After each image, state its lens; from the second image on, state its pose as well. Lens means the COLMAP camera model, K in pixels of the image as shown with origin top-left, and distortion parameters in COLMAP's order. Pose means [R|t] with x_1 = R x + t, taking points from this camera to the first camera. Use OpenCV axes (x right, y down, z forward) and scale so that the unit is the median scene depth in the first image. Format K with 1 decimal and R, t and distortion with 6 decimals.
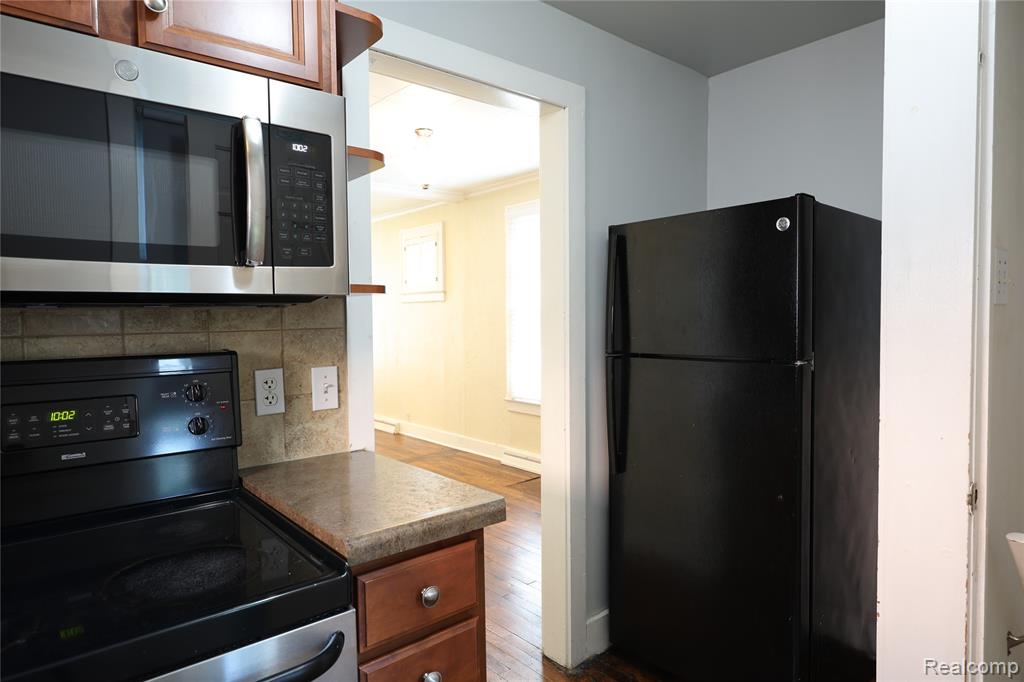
lens RADIAL K [[605.0, 0, 514.3], [0, 605.0, 342.6], [0, 0, 1]] dist [0.002017, 0.003737]
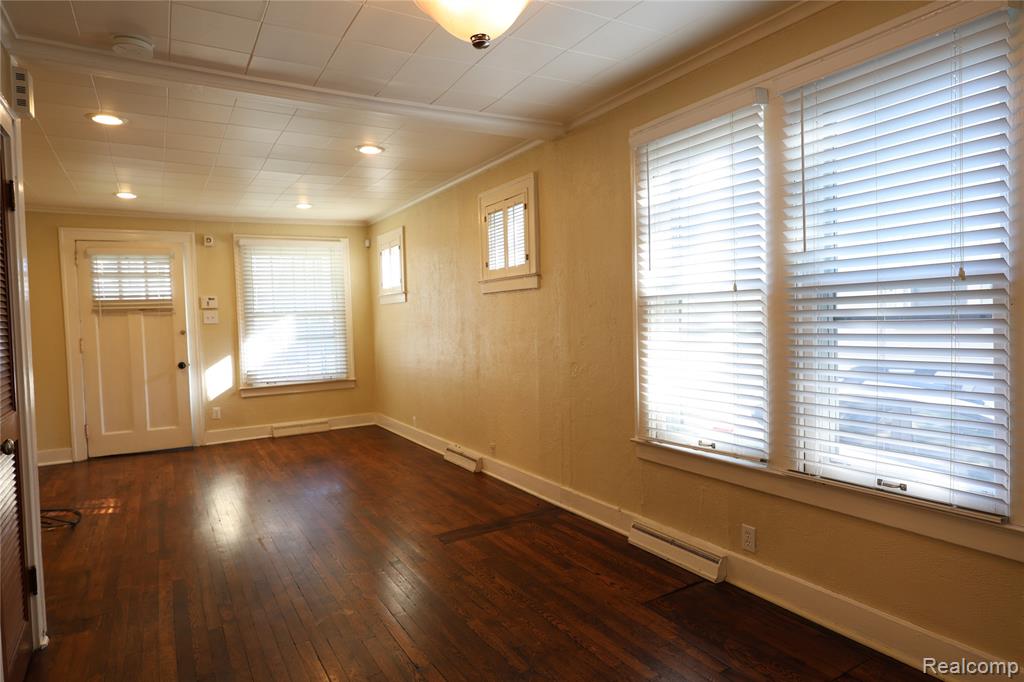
lens RADIAL K [[605.0, 0, 513.2], [0, 605.0, 337.1], [0, 0, 1]] dist [0.002017, 0.003737]
pose [[0.983576, -0.013571, -0.179986, -0.020668], [0.012390, 0.999894, -0.007688, -0.008262], [0.180071, 0.005332, 0.983639, 0.317443]]
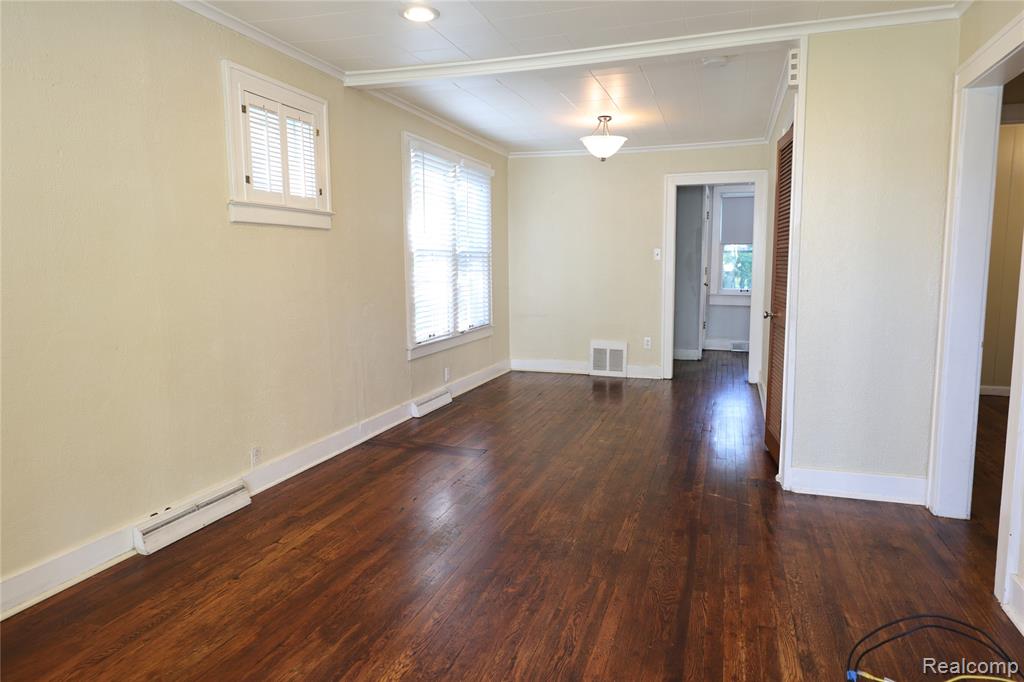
lens RADIAL K [[619.1, 0, 518.2], [0, 619.1, 332.6], [0, 0, 1]] dist [0.008024, -0.002086]
pose [[-0.506805, -0.083550, 0.858003, -0.781146], [0.047622, 0.991059, 0.124637, -0.033137], [-0.860745, 0.104027, -0.498294, 1.161532]]
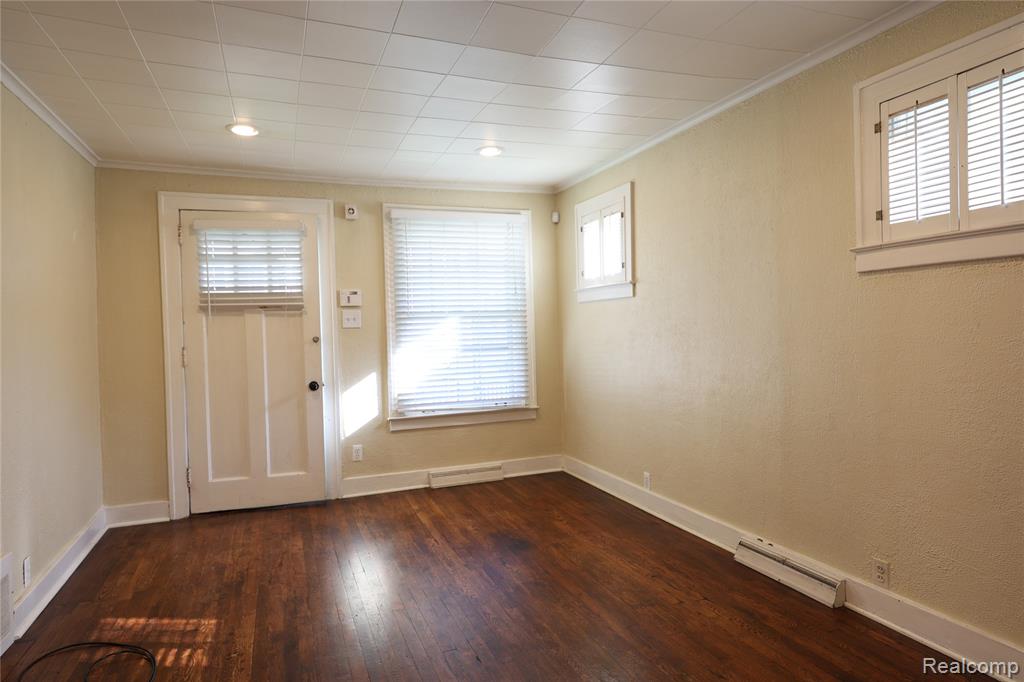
lens RADIAL K [[605.0, 0, 518.8], [0, 605.0, 338.8], [0, 0, 1]] dist [0.002017, 0.003737]
pose [[0.945405, -0.005970, -0.325843, -0.290992], [-0.001006, 0.999774, -0.021235, -0.016719], [0.325896, 0.020404, 0.945186, 0.620668]]
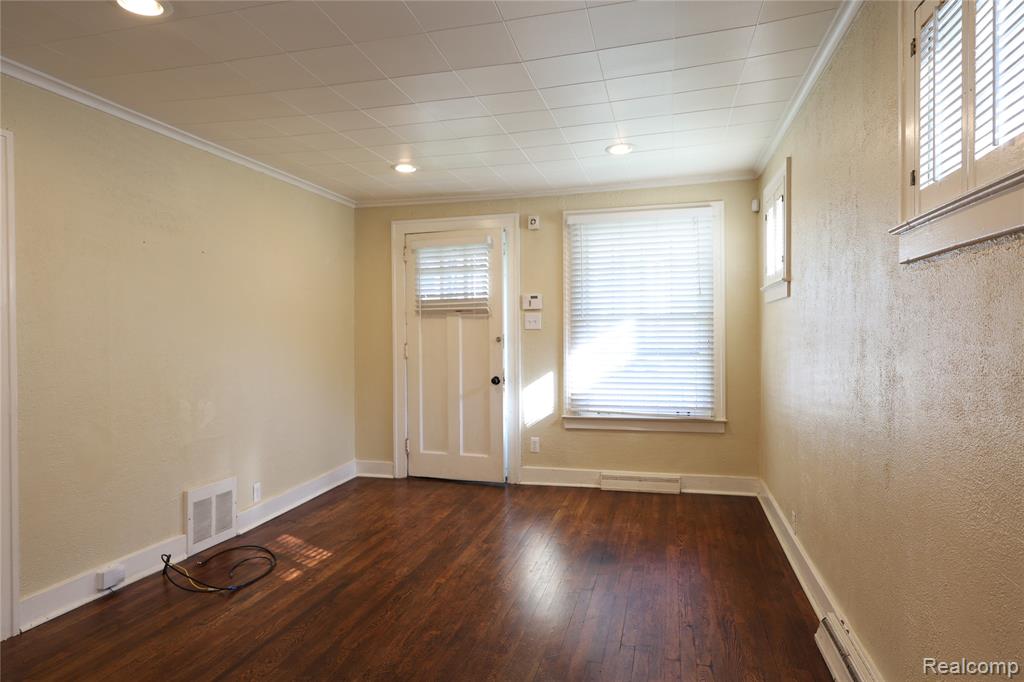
lens RADIAL K [[605.0, 0, 516.0], [0, 605.0, 341.6], [0, 0, 1]] dist [0.002017, 0.003737]
pose [[0.574295, 0.018519, -0.818439, -0.071732], [-0.033918, 0.999424, -0.001185, -0.028153], [0.817946, 0.028440, 0.574592, 0.780431]]
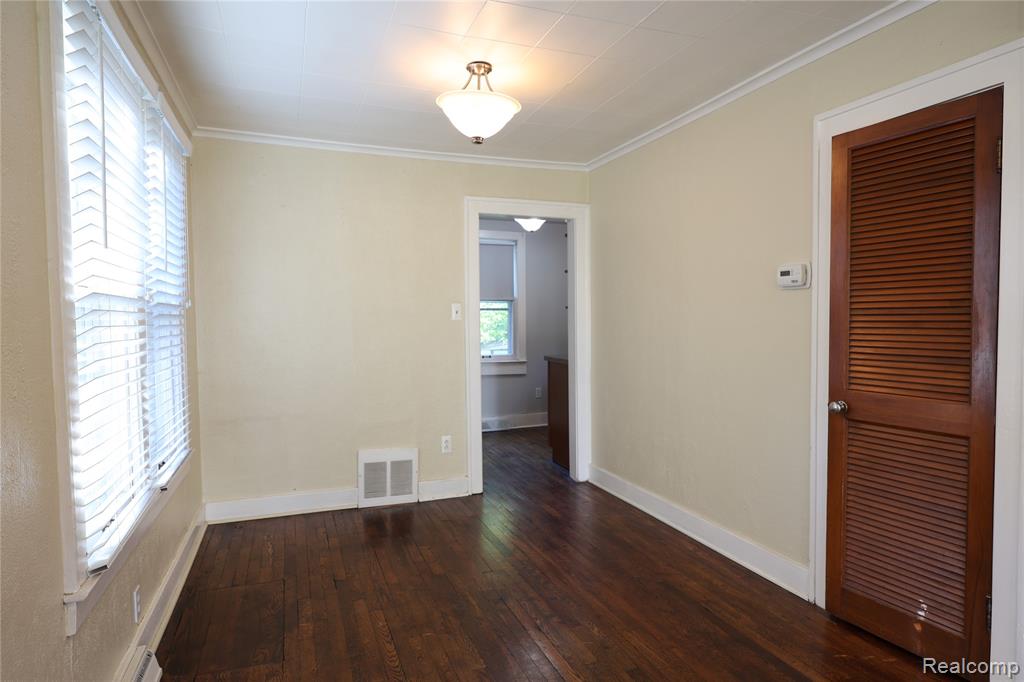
lens RADIAL K [[605.0, 0, 514.6], [0, 605.0, 337.0], [0, 0, 1]] dist [0.002017, 0.003737]
pose [[-0.935912, 0.010285, 0.352084, -0.278091], [0.035762, 0.997183, 0.065932, -0.037401], [-0.350414, 0.074298, -0.933643, 1.045681]]
